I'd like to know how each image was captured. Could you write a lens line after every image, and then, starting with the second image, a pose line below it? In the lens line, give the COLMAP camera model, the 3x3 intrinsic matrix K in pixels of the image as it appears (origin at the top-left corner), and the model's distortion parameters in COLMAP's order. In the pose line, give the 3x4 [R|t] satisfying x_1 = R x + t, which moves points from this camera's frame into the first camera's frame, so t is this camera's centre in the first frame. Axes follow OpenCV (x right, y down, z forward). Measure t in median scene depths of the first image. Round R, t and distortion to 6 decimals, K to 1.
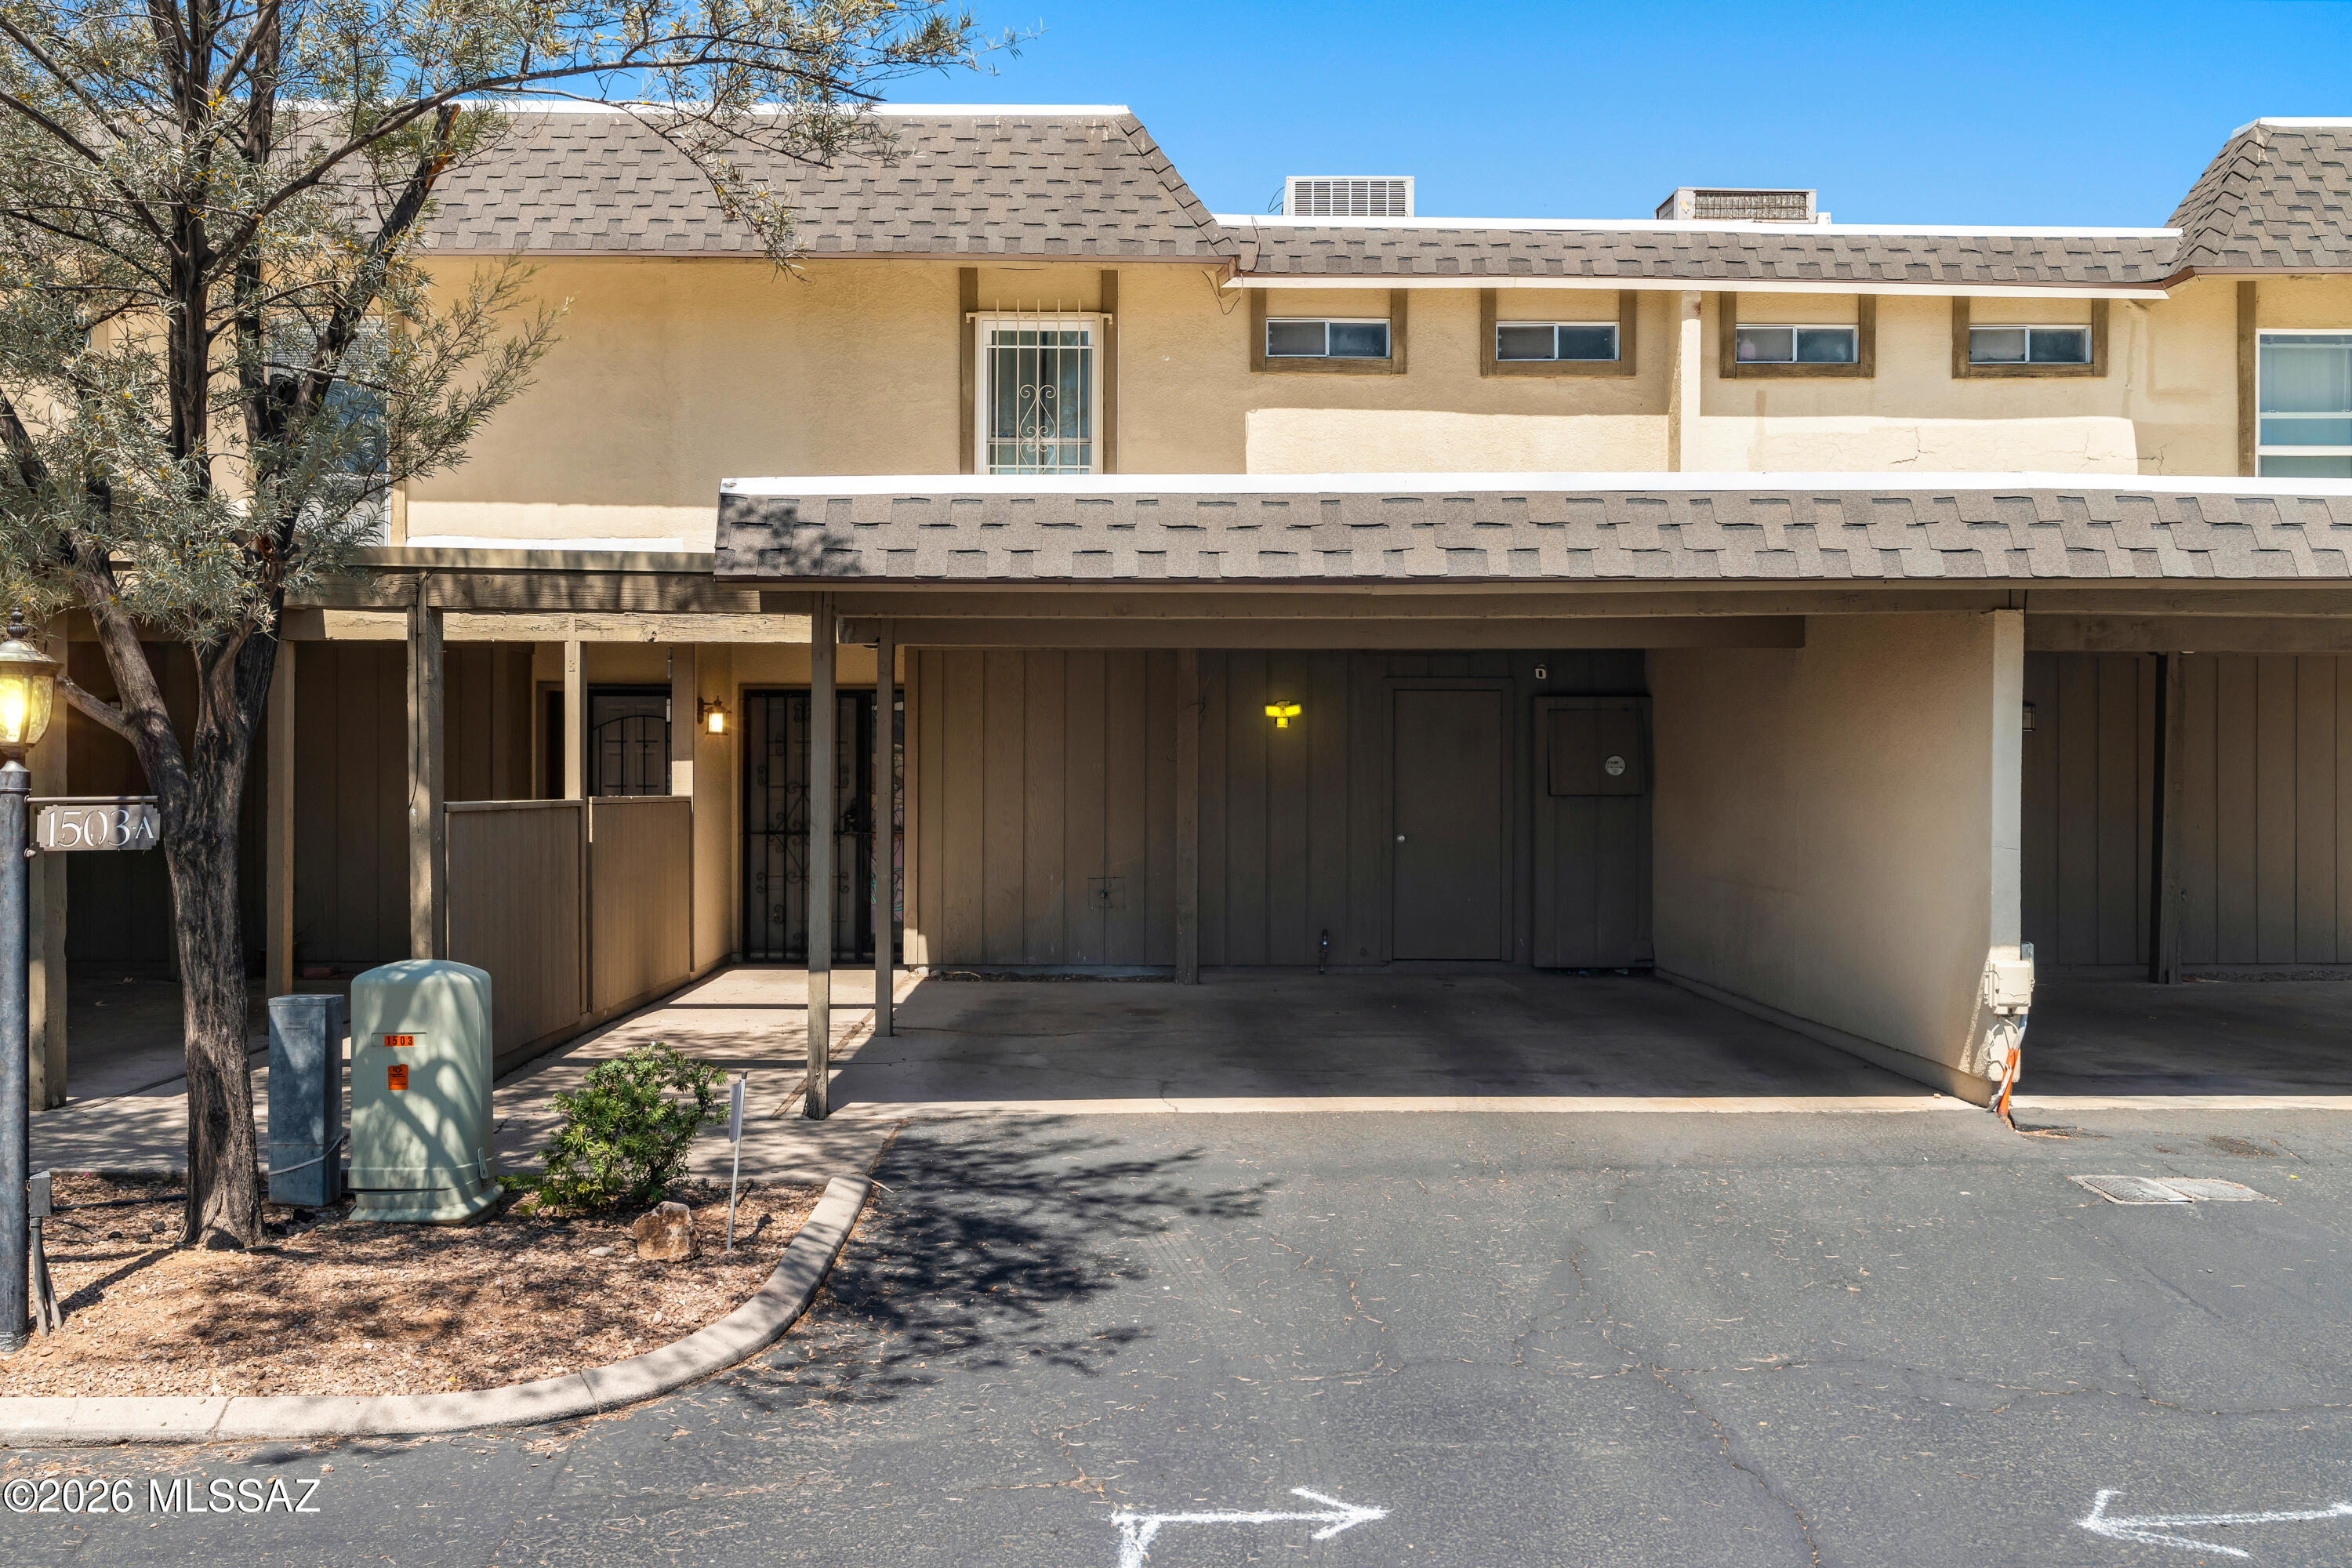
lens RADIAL K [[2116.1, 0, 1176.9], [0, 2116.1, 779.0], [0, 0, 1]] dist [0.019697, -0.000804]
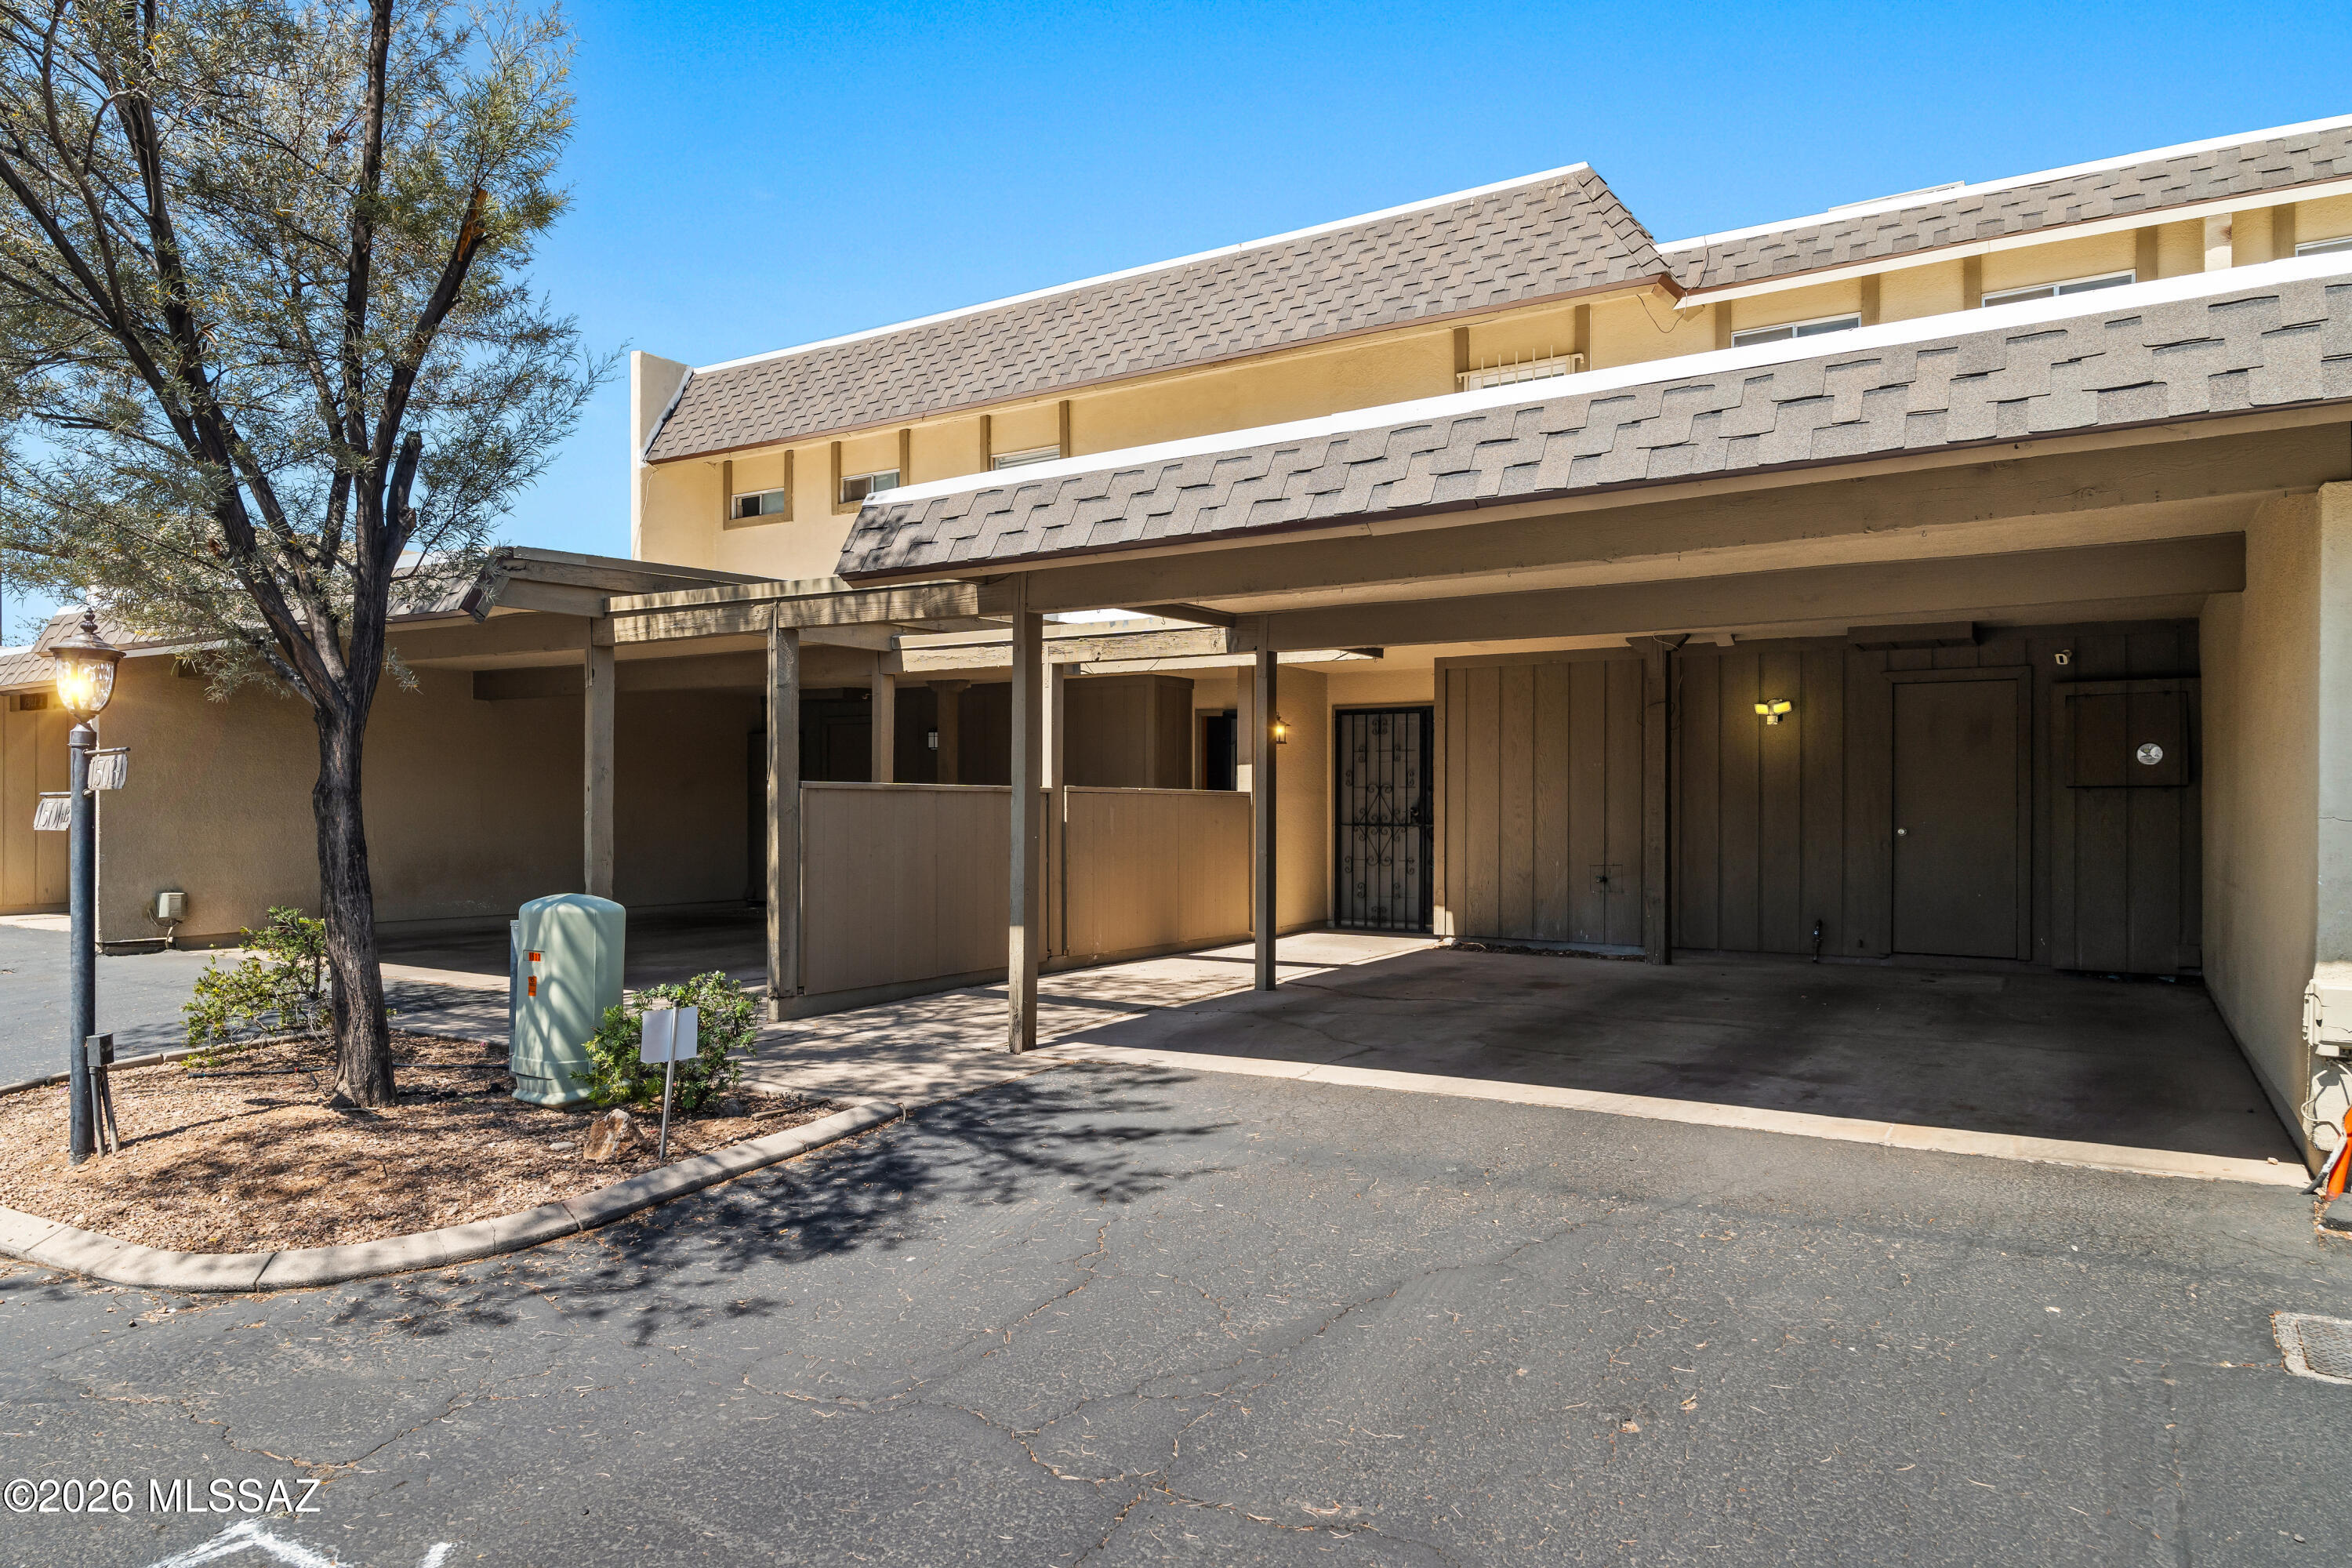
lens RADIAL K [[1481.6, 0, 1169.5], [0, 1481.6, 794.5], [0, 0, 1]] dist [-0.005563, 0.005172]
pose [[0.833770, -0.006629, -0.552073, 0.298650], [0.001179, 0.999947, -0.010226, 0.025390], [0.552111, 0.007875, 0.833733, 0.333740]]
